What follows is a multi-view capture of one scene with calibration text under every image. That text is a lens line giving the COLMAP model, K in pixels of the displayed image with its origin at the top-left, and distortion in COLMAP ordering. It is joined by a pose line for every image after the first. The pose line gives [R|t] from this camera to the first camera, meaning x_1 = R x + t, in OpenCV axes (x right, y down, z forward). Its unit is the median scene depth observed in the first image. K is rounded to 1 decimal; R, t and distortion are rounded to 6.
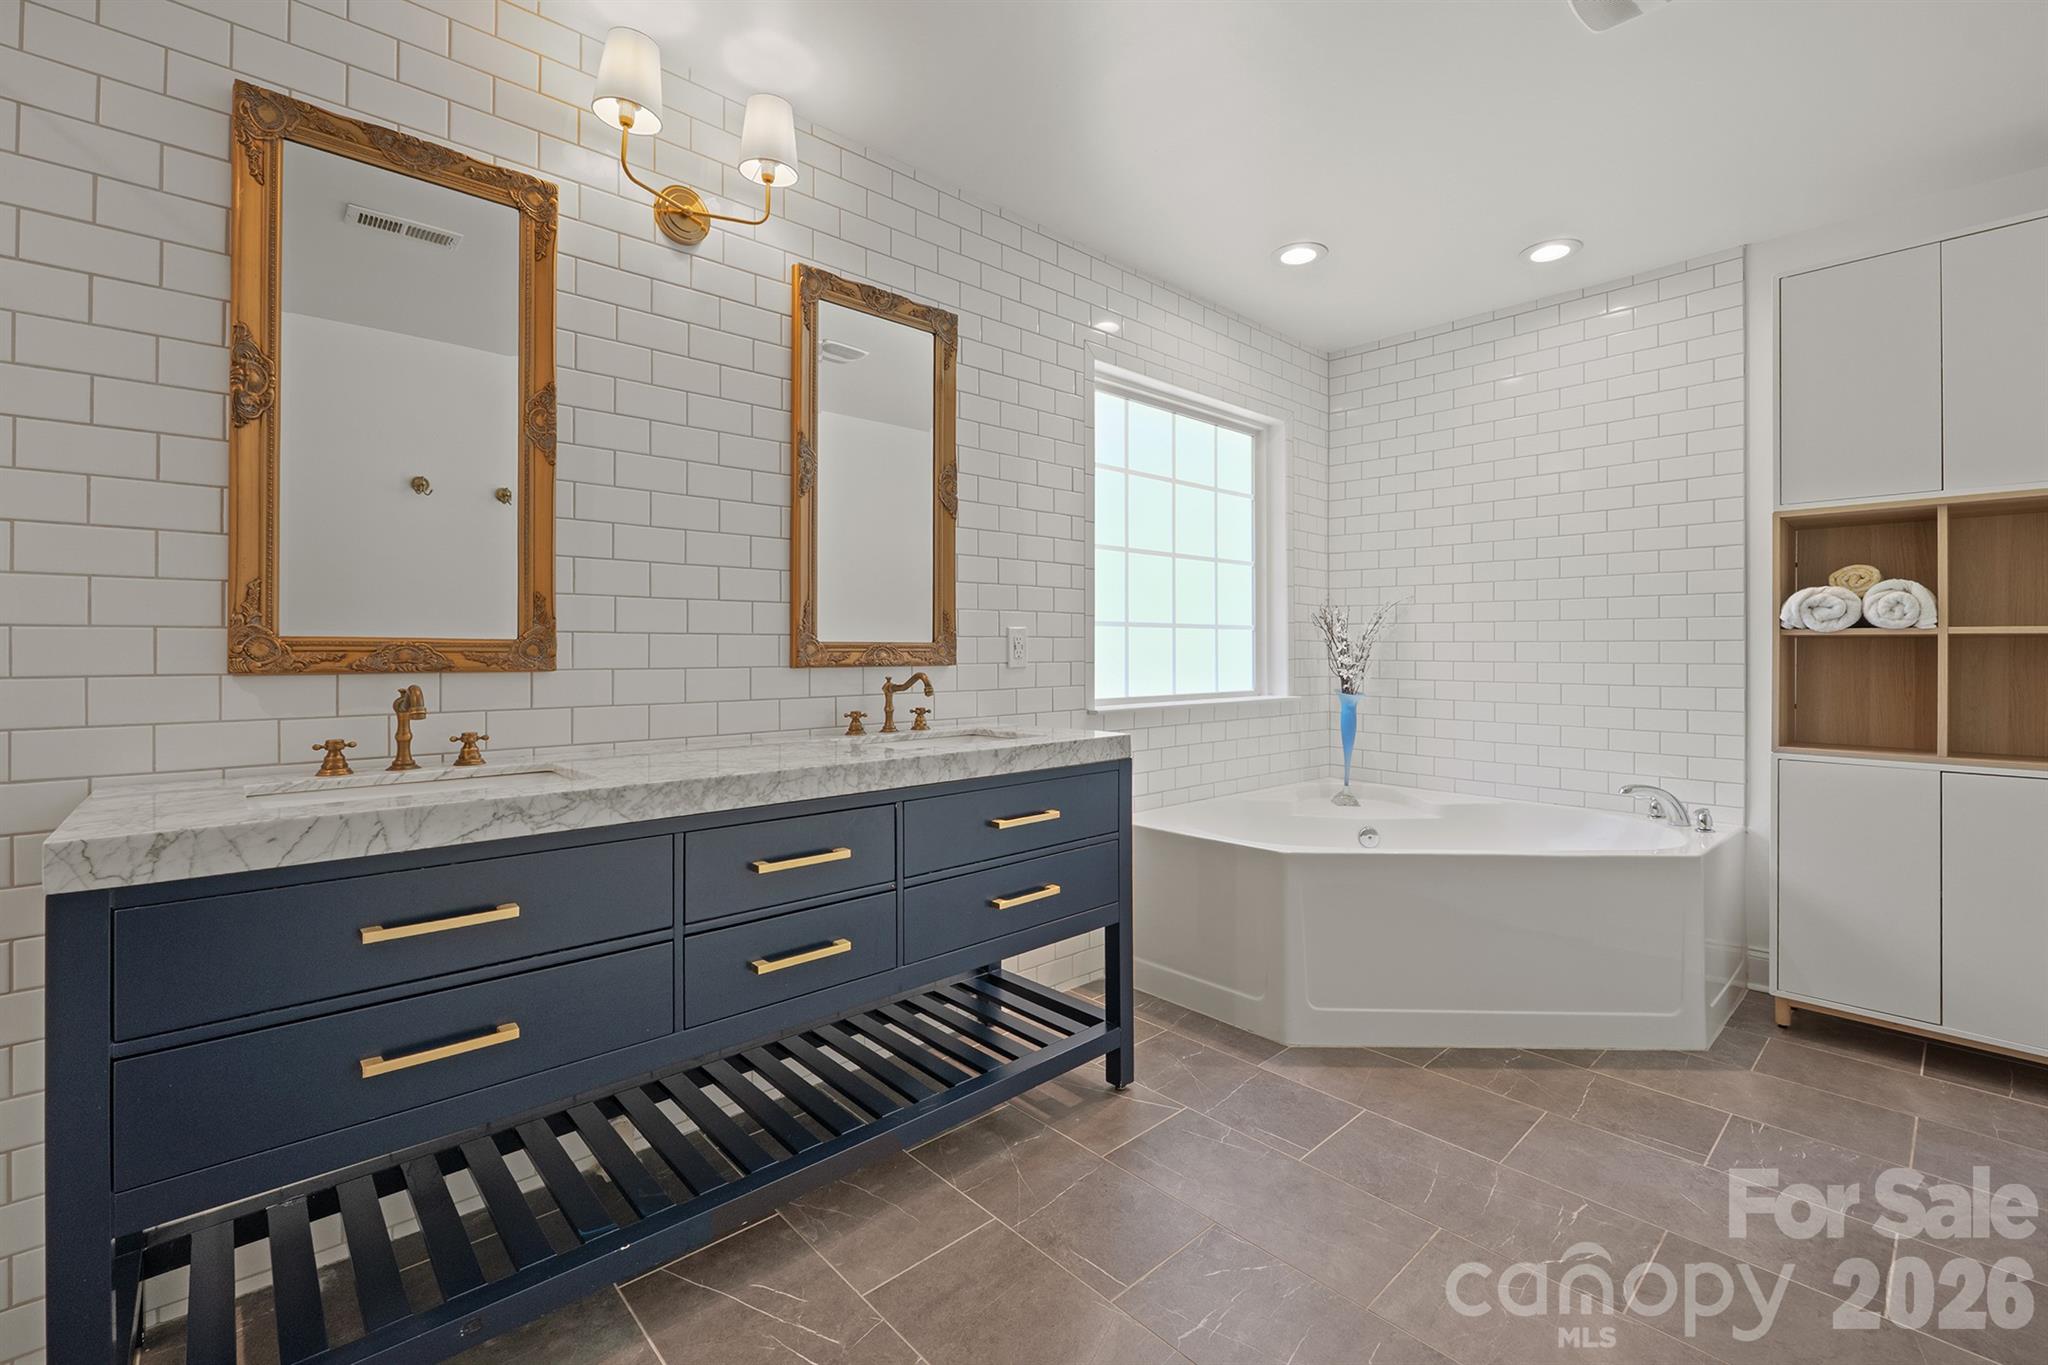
lens RADIAL K [[867.0, 0, 1087.5], [0, 867.0, 639.3], [0, 0, 1]] dist [-0.007682, -0.000369]
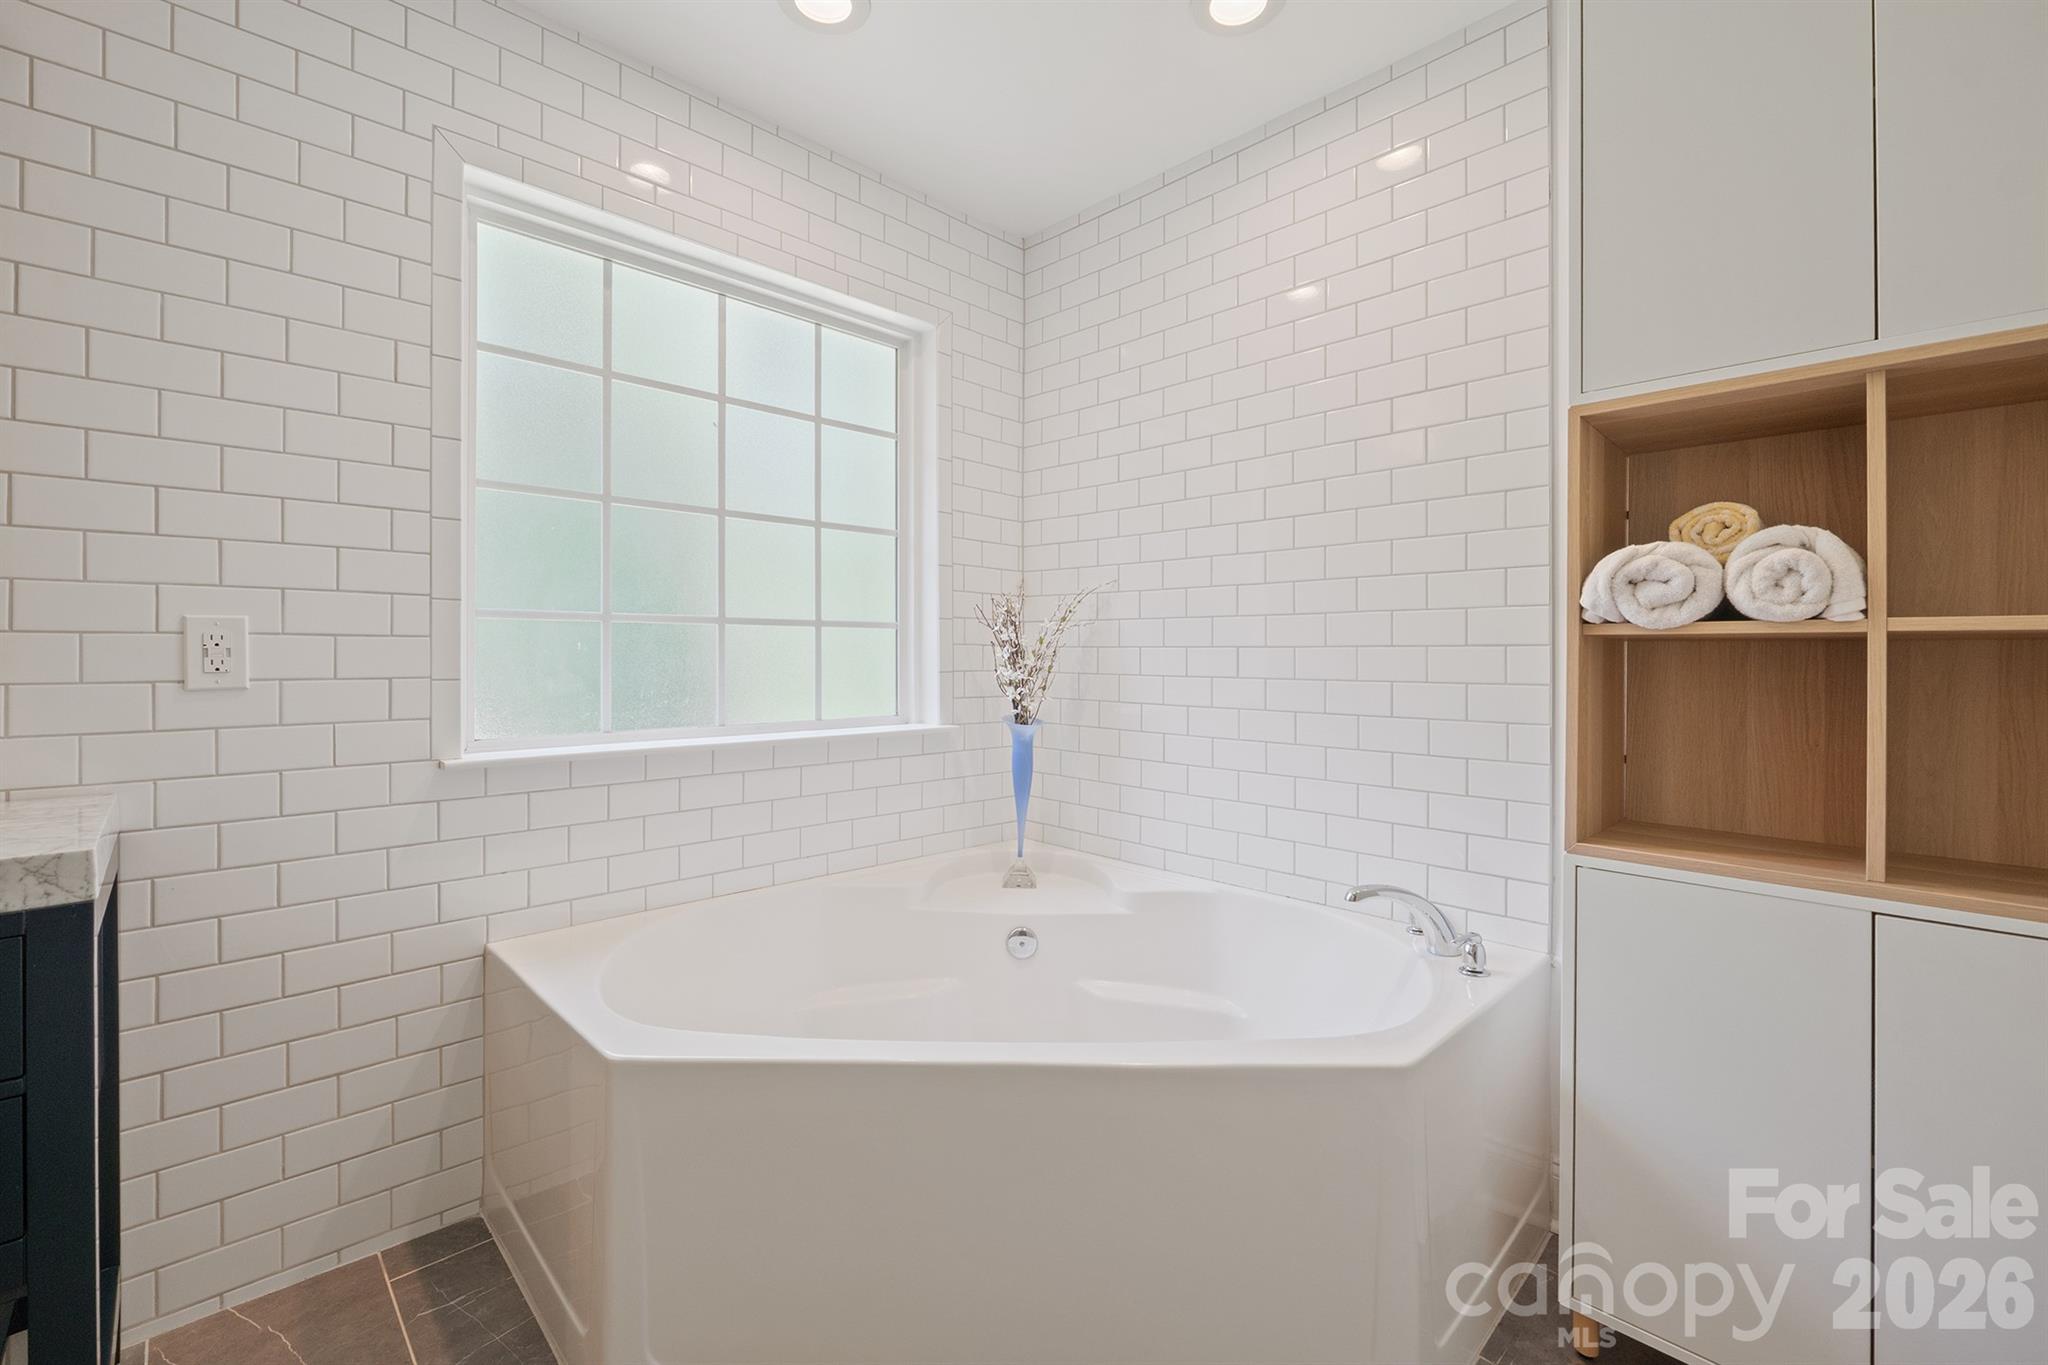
lens RADIAL K [[867.0, 0, 1059.8], [0, 867.0, 644.7], [0, 0, 1]] dist [-0.007682, -0.000369]
pose [[0.999639, 0.003622, 0.026631, 0.475608], [-0.003594, 0.999993, -0.001092, 0.003021], [-0.026635, 0.000996, 0.999645, 0.481295]]
